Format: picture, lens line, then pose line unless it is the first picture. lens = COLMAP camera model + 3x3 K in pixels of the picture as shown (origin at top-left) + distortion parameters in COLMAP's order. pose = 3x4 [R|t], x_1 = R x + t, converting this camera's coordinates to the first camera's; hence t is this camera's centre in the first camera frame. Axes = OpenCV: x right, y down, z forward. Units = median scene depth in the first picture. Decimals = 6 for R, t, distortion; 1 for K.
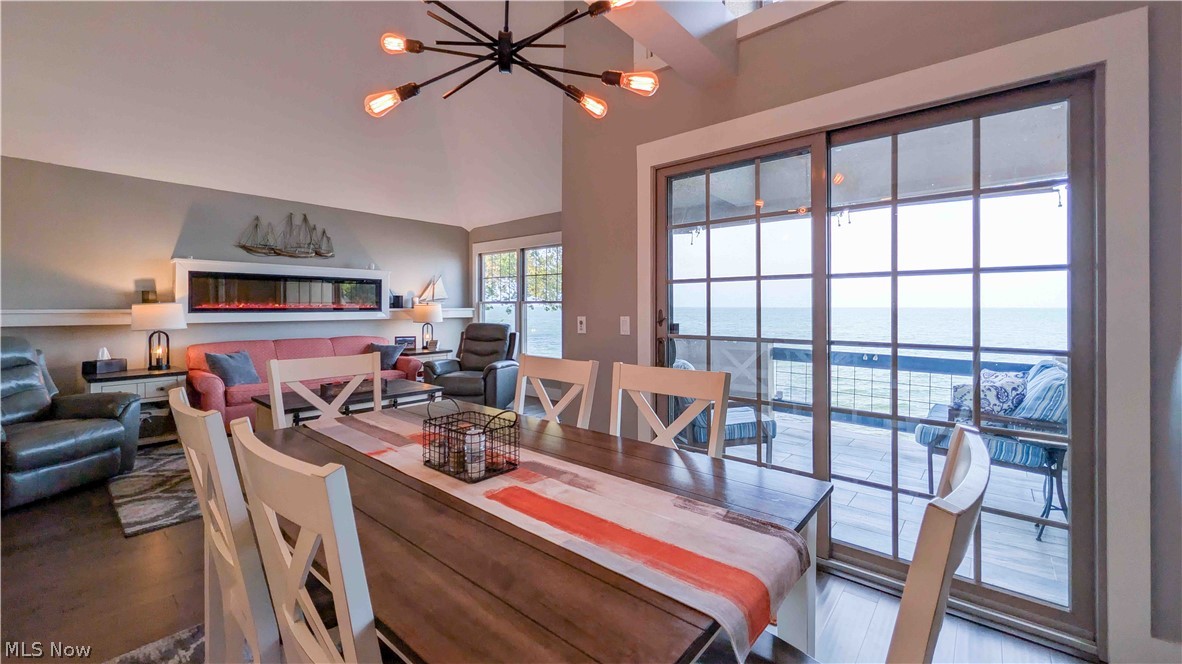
lens RADIAL K [[466.5, 0, 594.3], [0, 466.5, 310.1], [0, 0, 1]] dist [0.000689, 0.000210]
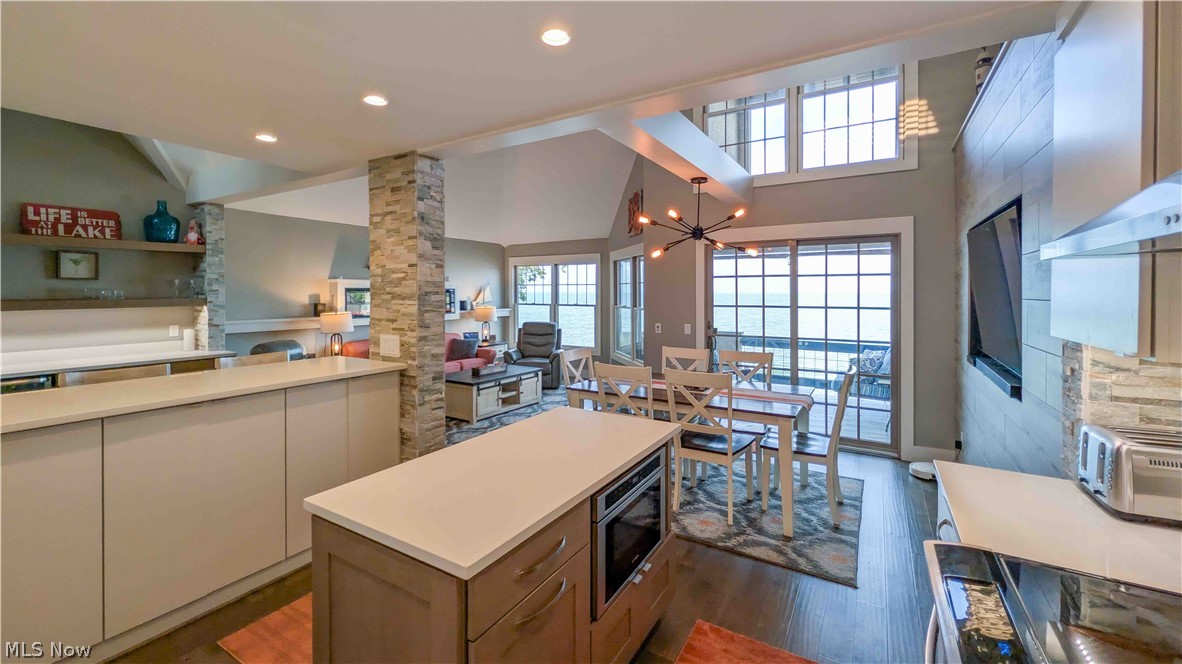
lens RADIAL K [[499.9, 0, 592.7], [0, 499.9, 295.0], [0, 0, 1]] dist [0.019459, 0.000458]
pose [[0.984245, 0.000657, 0.176807, -0.421200], [-0.001225, 0.999994, 0.003103, -0.069173], [-0.176804, -0.003270, 0.984241, -0.558333]]
